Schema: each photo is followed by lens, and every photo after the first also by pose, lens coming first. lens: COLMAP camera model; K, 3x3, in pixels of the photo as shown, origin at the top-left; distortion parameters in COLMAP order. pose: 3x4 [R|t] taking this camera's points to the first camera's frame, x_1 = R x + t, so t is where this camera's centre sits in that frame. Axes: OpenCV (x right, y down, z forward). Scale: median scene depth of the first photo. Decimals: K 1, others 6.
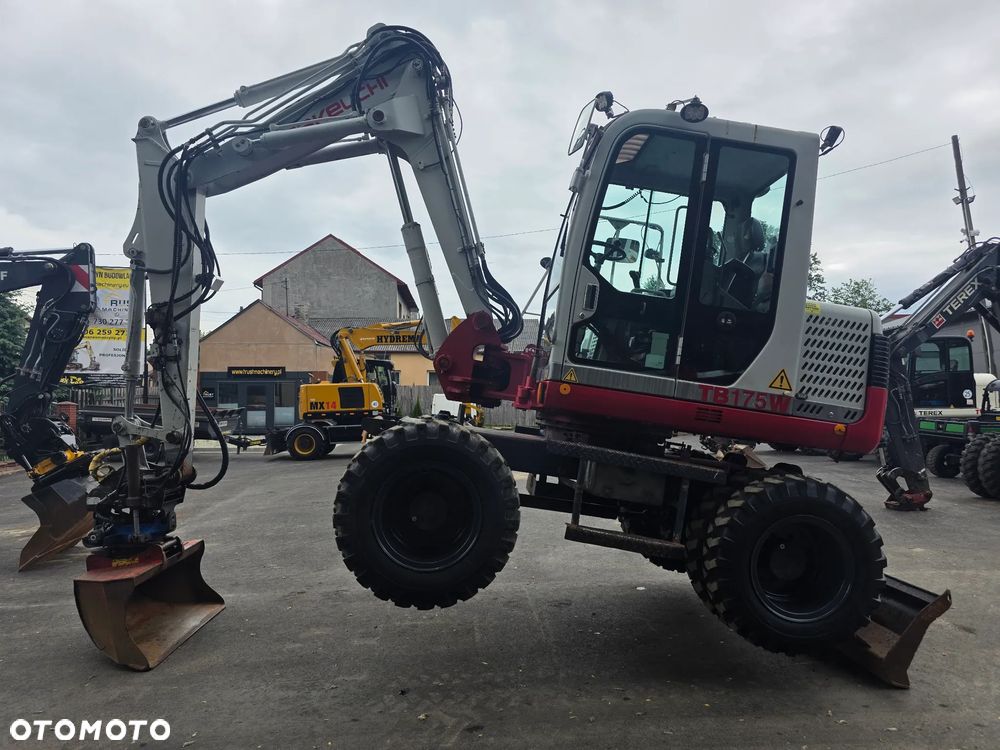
lens RADIAL K [[670.8, 0, 501.6], [0, 670.8, 377.5], [0, 0, 1]] dist [0.053752, -0.040879]
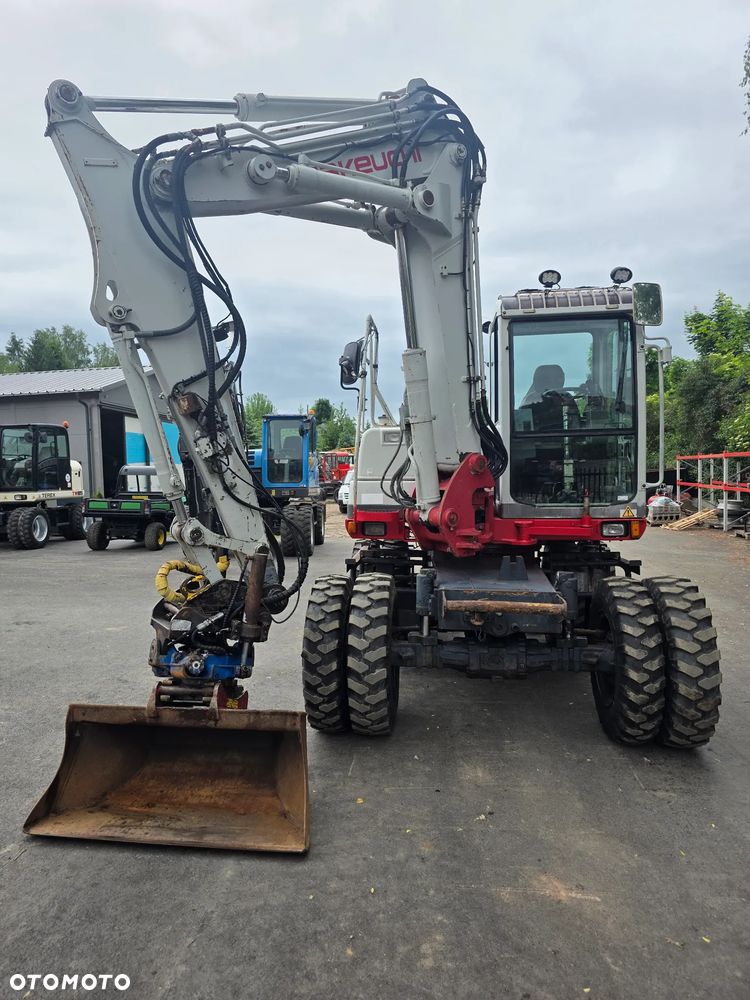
lens RADIAL K [[670.8, 0, 357.3], [0, 670.8, 497.2], [0, 0, 1]] dist [0.053752, -0.040879]
pose [[0.173658, -0.024009, 0.984513, -0.623786], [-0.020320, 0.999403, 0.027956, 0.027904], [-0.984596, -0.024860, 0.173066, 0.610365]]
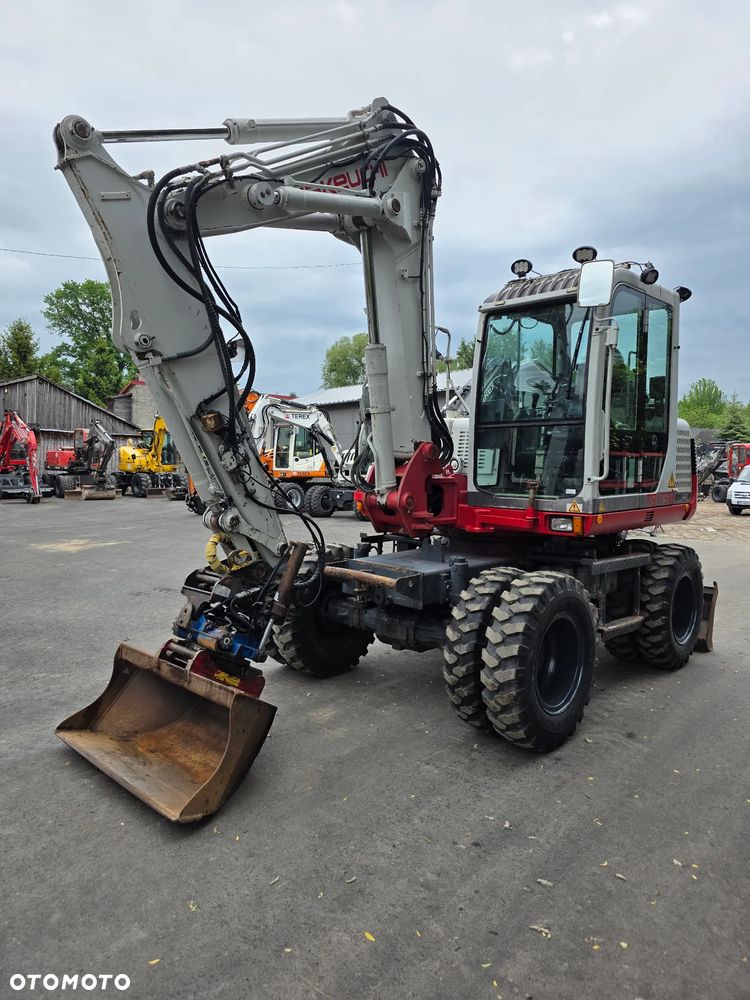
lens RADIAL K [[670.8, 0, 375.3], [0, 670.8, 488.4], [0, 0, 1]] dist [0.053752, -0.040879]
pose [[0.715289, 0.001246, 0.698827, -0.508186], [-0.049922, 0.997535, 0.049319, 0.018757], [-0.697043, -0.070164, 0.713588, 0.205979]]
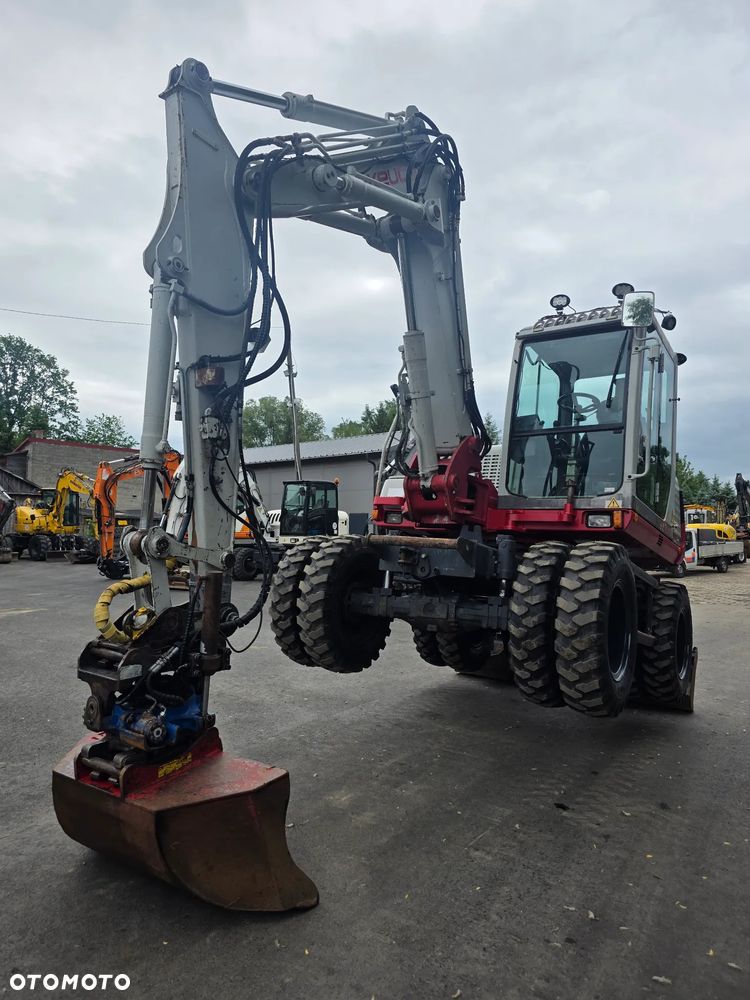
lens RADIAL K [[670.8, 0, 359.3], [0, 670.8, 494.9], [0, 0, 1]] dist [0.053752, -0.040879]
pose [[0.622129, 0.066452, 0.780089, -0.554169], [-0.055967, 0.997617, -0.040348, 0.025641], [-0.780912, -0.018558, 0.624366, 0.290463]]
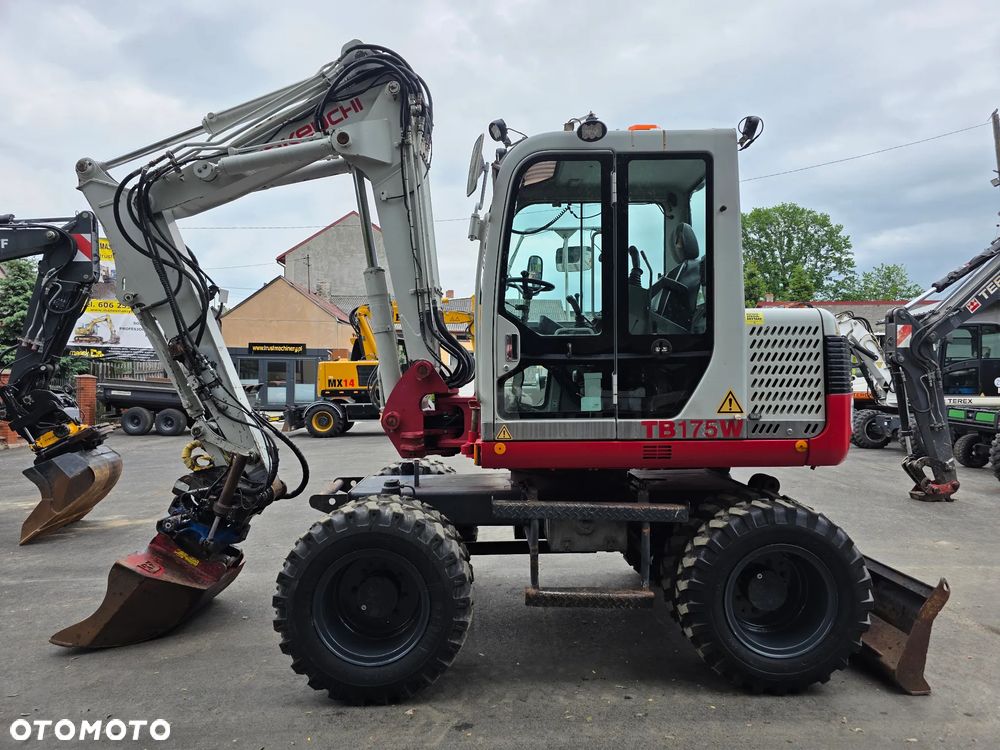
lens RADIAL K [[670.8, 0, 512.3], [0, 670.8, 380.1], [0, 0, 1]] dist [0.053752, -0.040879]
pose [[0.999681, 0.017179, -0.018515, 0.015446], [-0.016573, 0.999337, 0.032421, 0.002176], [0.019059, -0.032104, 0.999303, 0.031898]]
